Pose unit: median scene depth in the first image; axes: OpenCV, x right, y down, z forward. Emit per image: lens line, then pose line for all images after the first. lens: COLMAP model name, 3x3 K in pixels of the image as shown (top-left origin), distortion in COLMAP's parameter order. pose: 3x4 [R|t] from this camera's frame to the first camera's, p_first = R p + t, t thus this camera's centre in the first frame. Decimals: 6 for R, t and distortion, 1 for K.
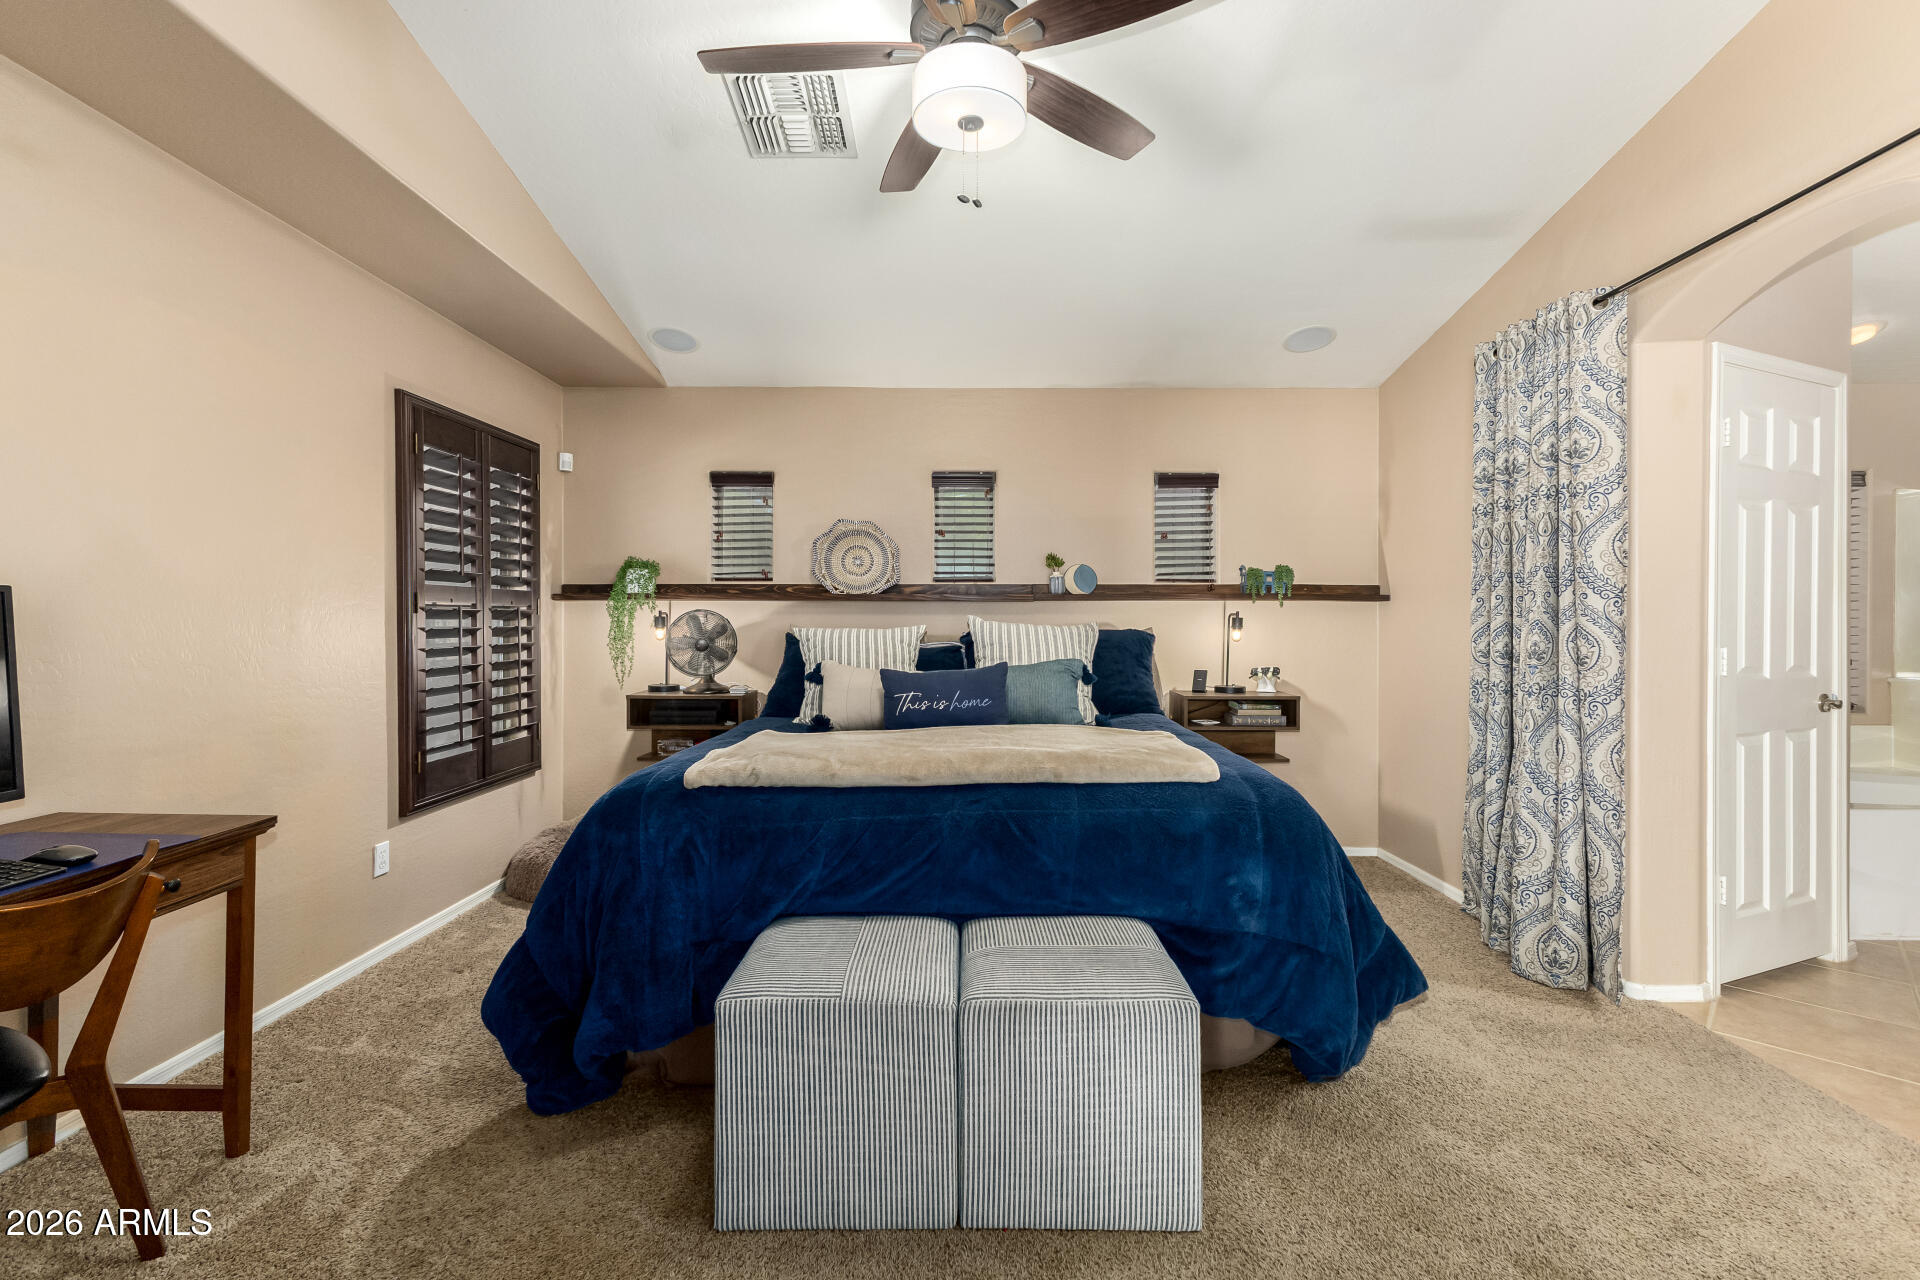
lens RADIAL K [[832.7, 0, 965.3], [0, 832.7, 629.8], [0, 0, 1]] dist [0.012408, -0.001058]
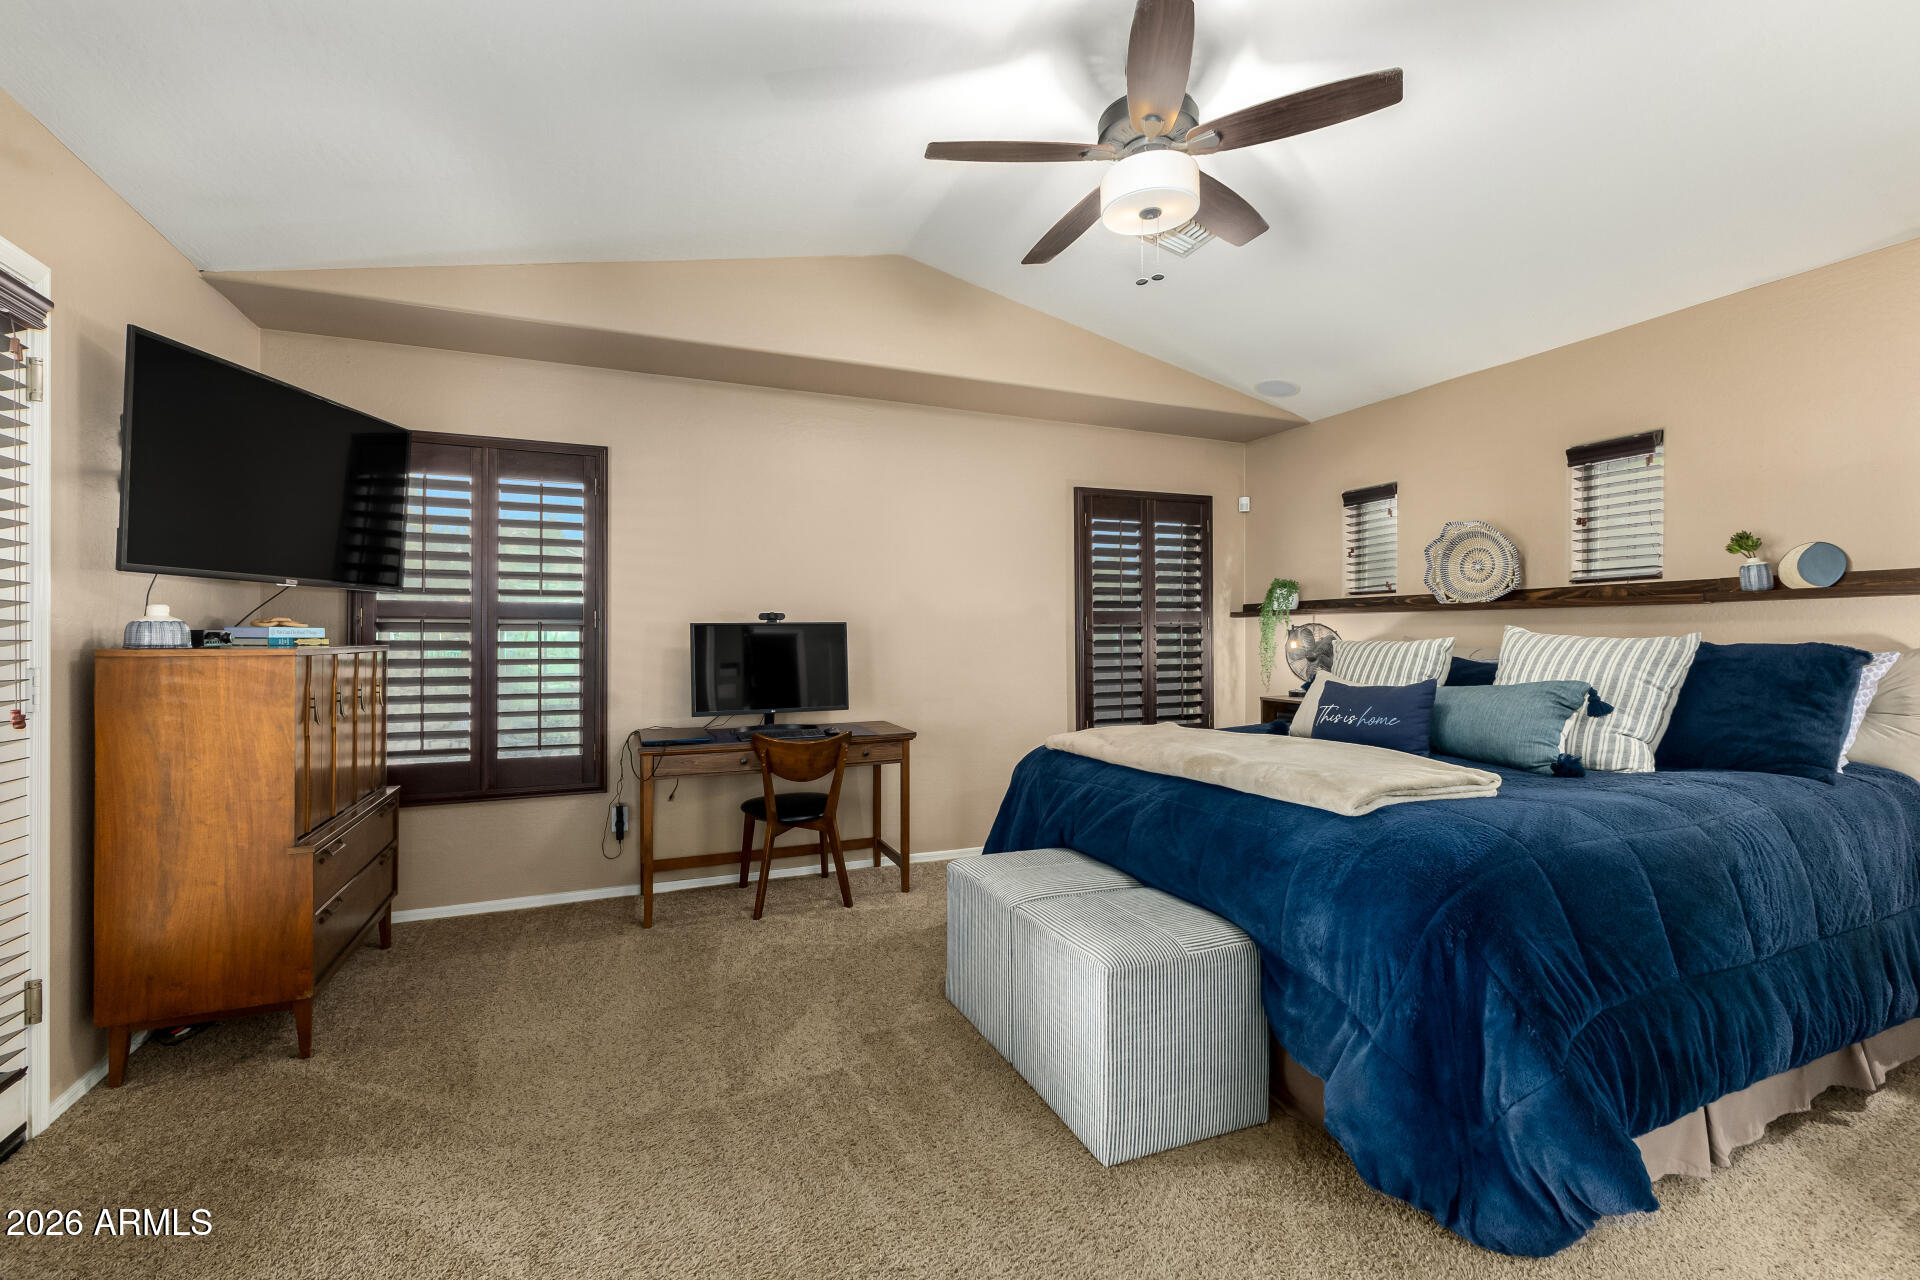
lens RADIAL K [[832.7, 0, 971.4], [0, 832.7, 641.9], [0, 0, 1]] dist [0.012408, -0.001058]
pose [[0.399215, 0.004031, -0.916848, 0.494642], [-0.003464, 0.999990, 0.002888, -0.001243], [0.916851, 0.002023, 0.399225, 0.147881]]
